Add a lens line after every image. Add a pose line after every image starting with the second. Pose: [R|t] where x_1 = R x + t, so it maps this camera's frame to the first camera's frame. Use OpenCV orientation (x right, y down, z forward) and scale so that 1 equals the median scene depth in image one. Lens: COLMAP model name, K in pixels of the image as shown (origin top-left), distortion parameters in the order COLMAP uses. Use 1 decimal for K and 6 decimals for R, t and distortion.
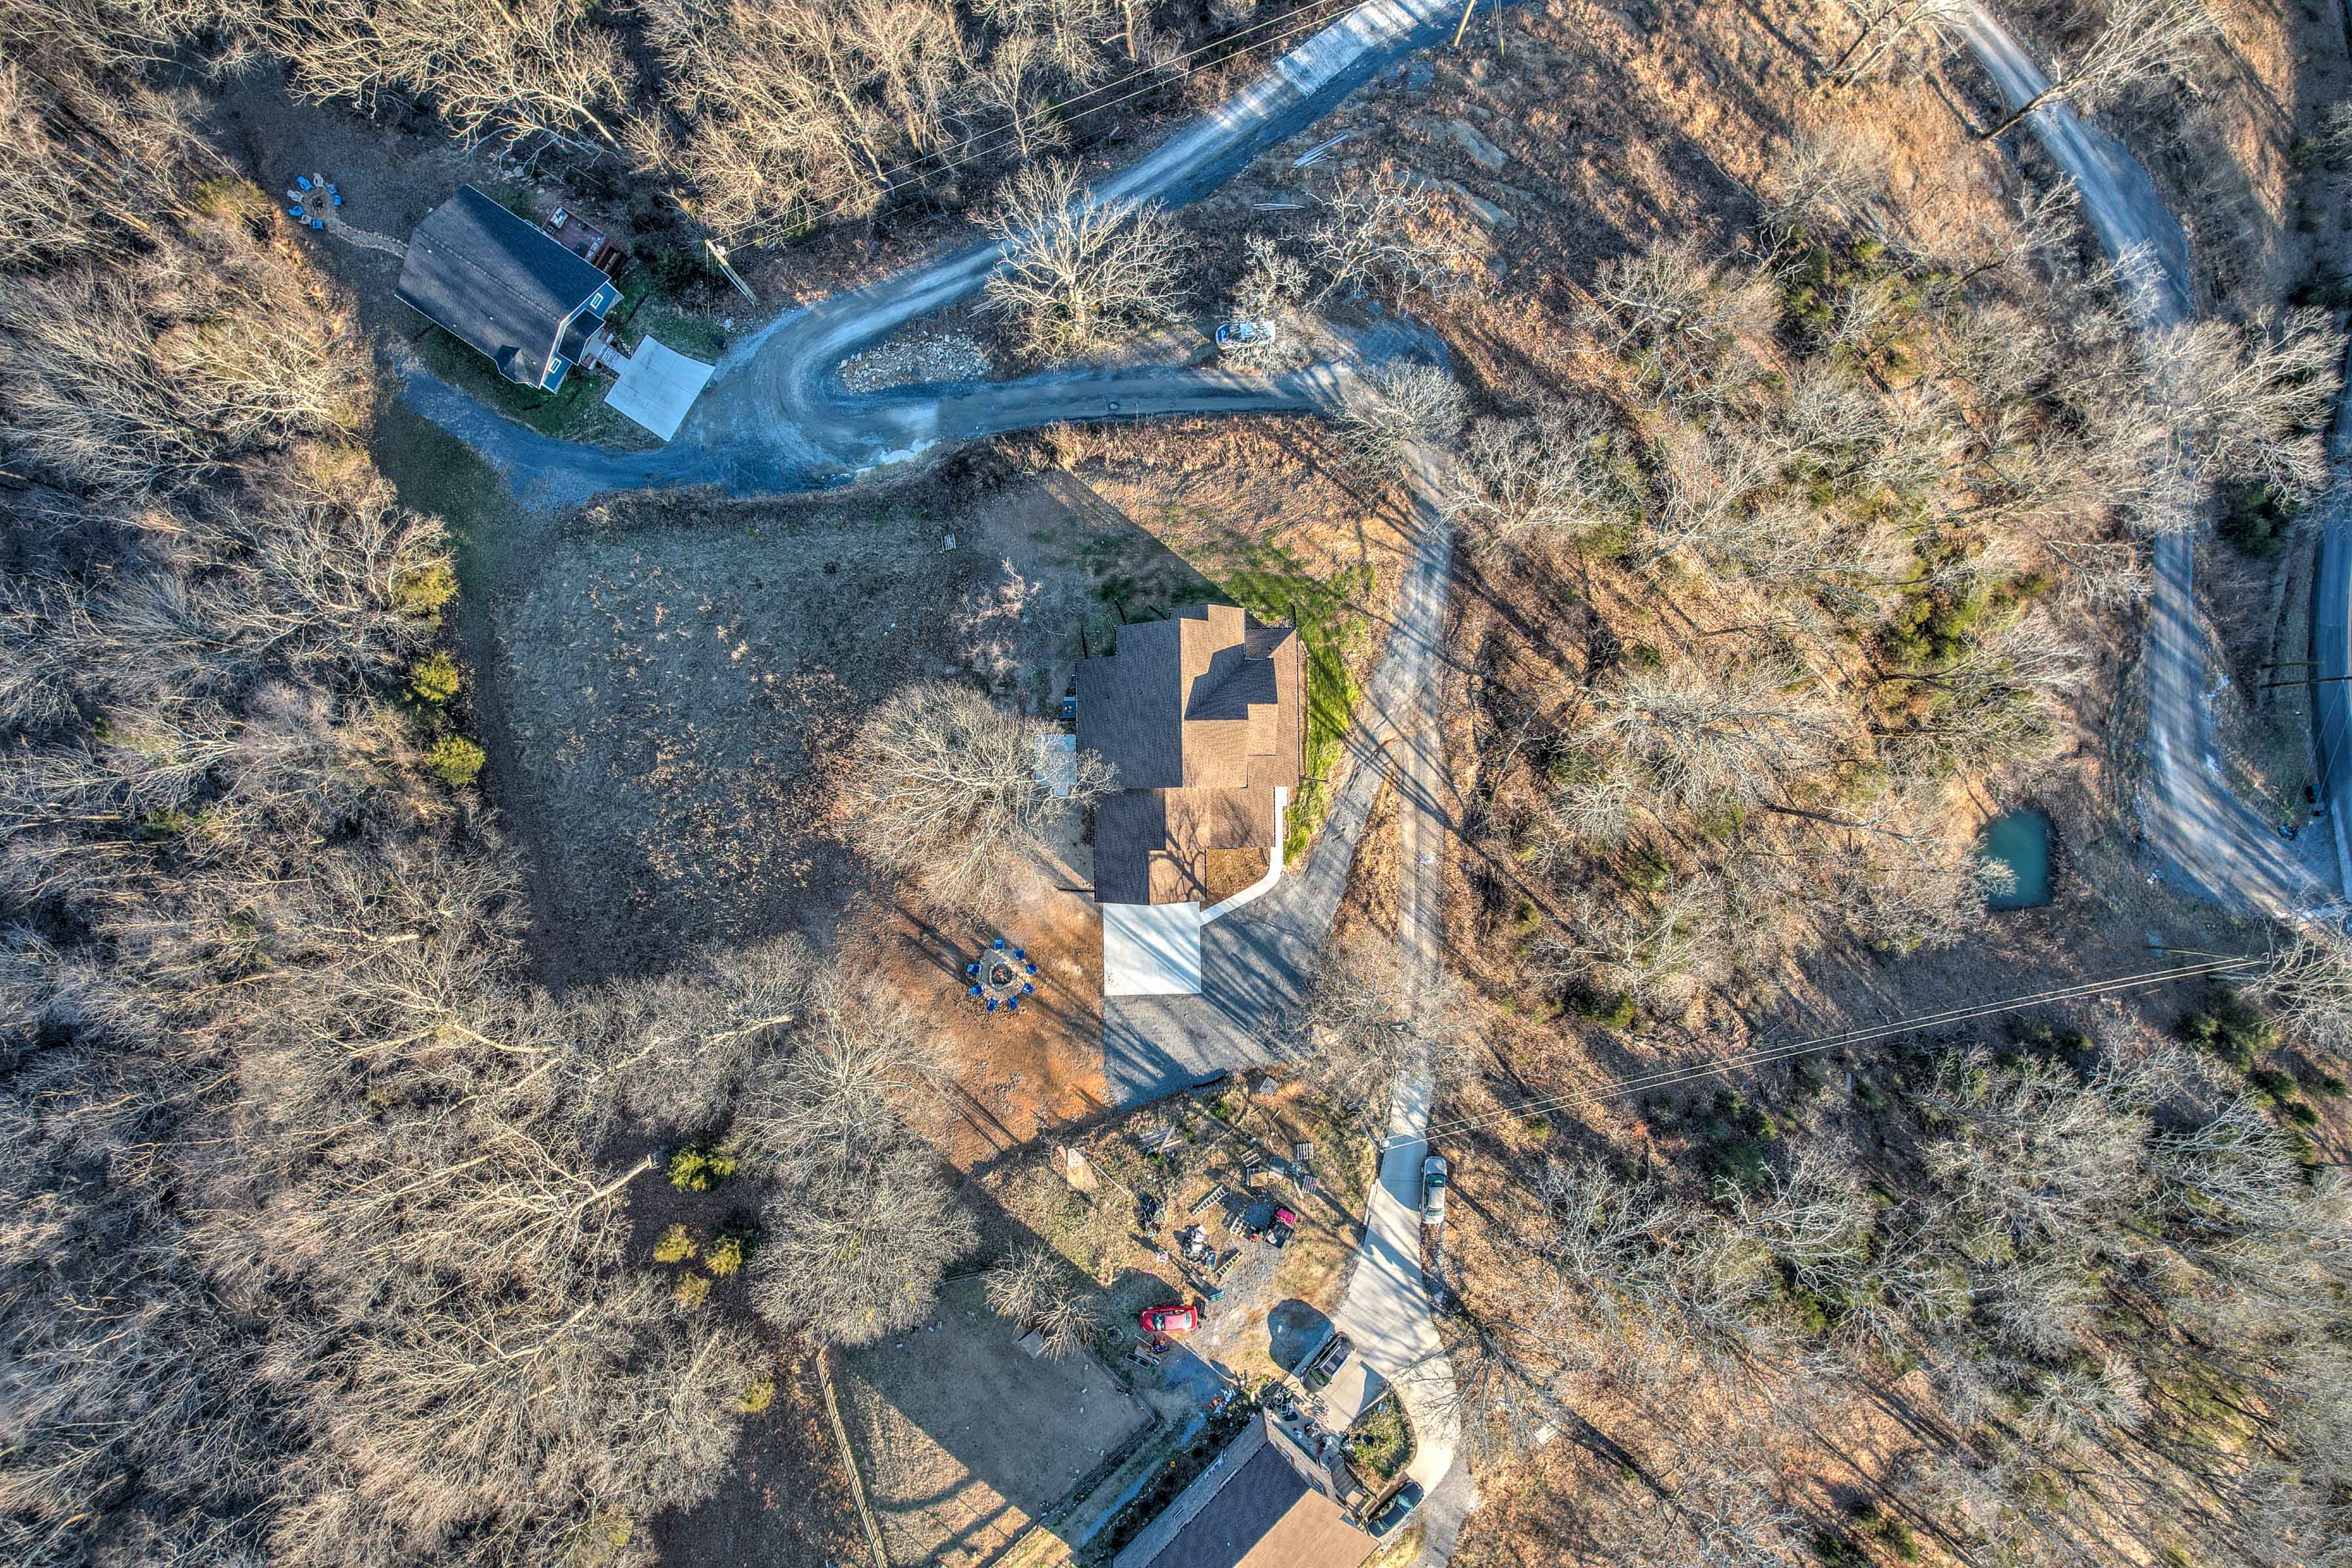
lens RADIAL K [[1507.7, 0, 1169.3], [0, 1507.7, 787.7], [0, 0, 1]] dist [-0.052327, 0.029620]
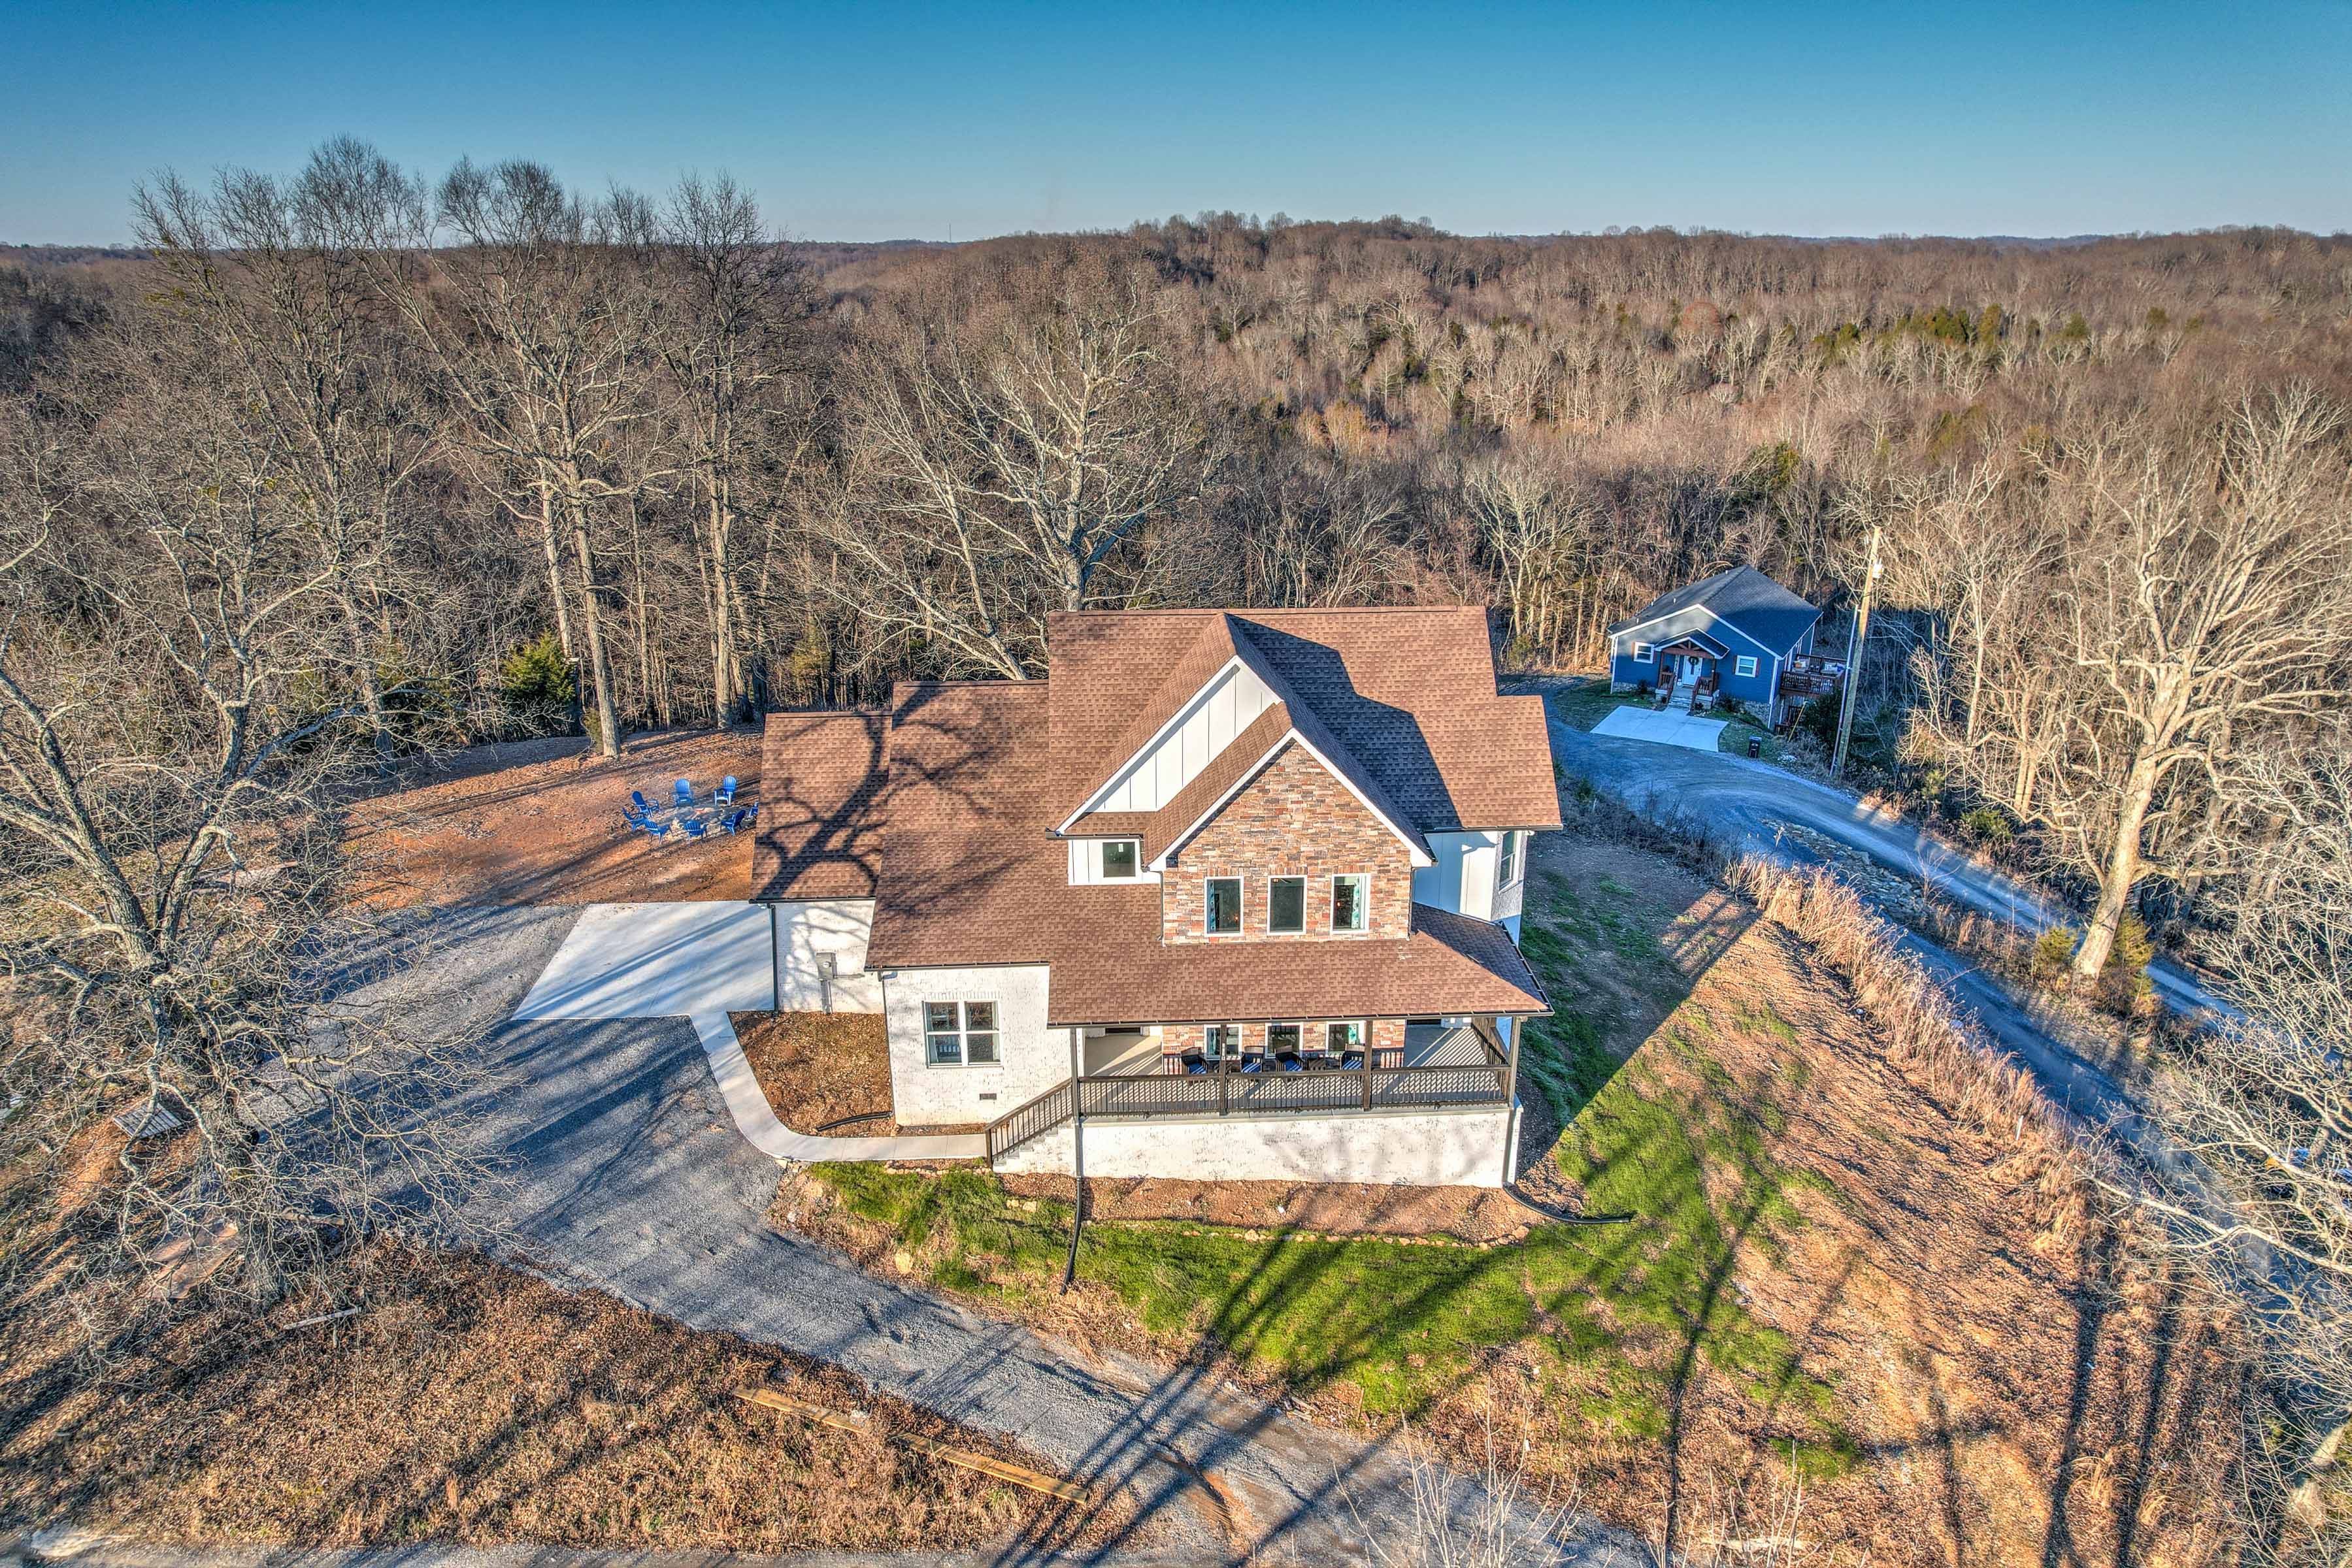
lens RADIAL K [[1507.5, 0, 1178.3], [0, 1507.5, 797.1], [0, 0, 1]] dist [-0.052327, 0.029620]
pose [[0.032664, 0.352694, -0.935168, 0.342406], [-0.998896, 0.043133, -0.018622, -0.024217], [0.033769, 0.934744, 0.353713, 0.800330]]
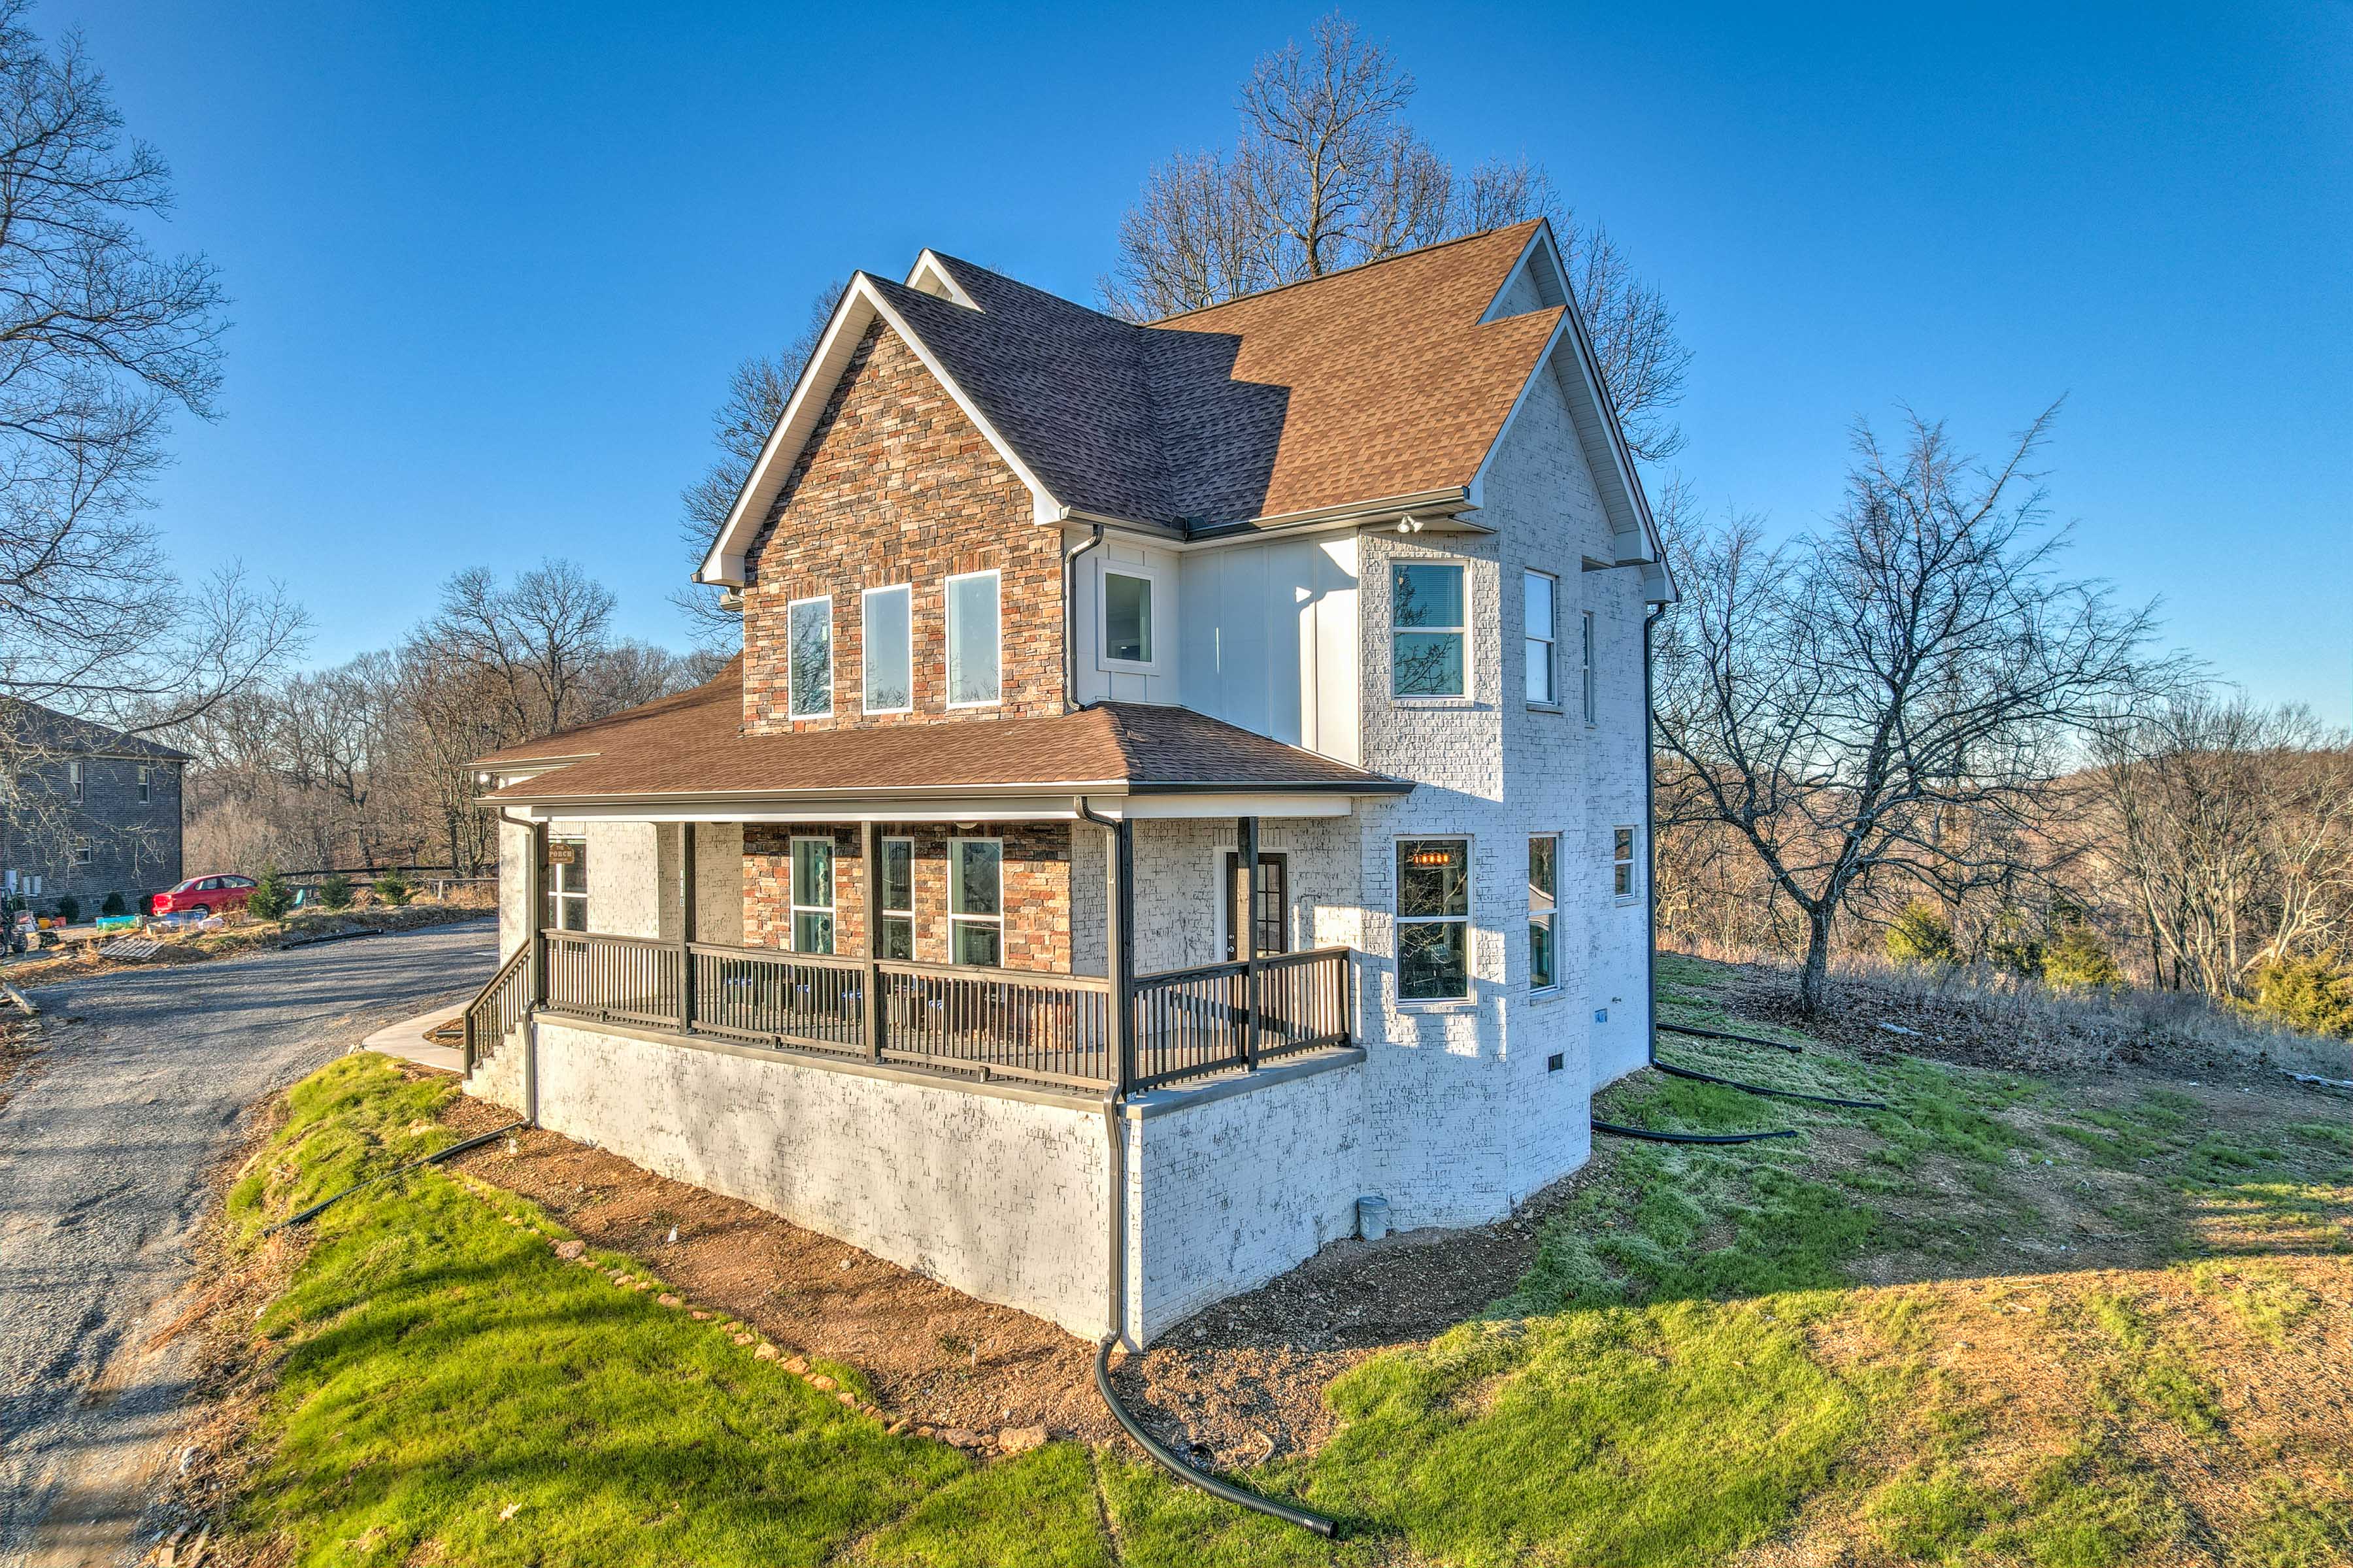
lens RADIAL K [[1508.4, 0, 1169.7], [0, 1508.4, 783.5], [0, 0, 1]] dist [-0.052327, 0.029620]
pose [[-0.634123, 0.002167, -0.773229, 0.159133], [-0.772404, 0.044512, 0.633570, -0.179579], [0.035791, 0.999007, -0.026552, 0.956017]]
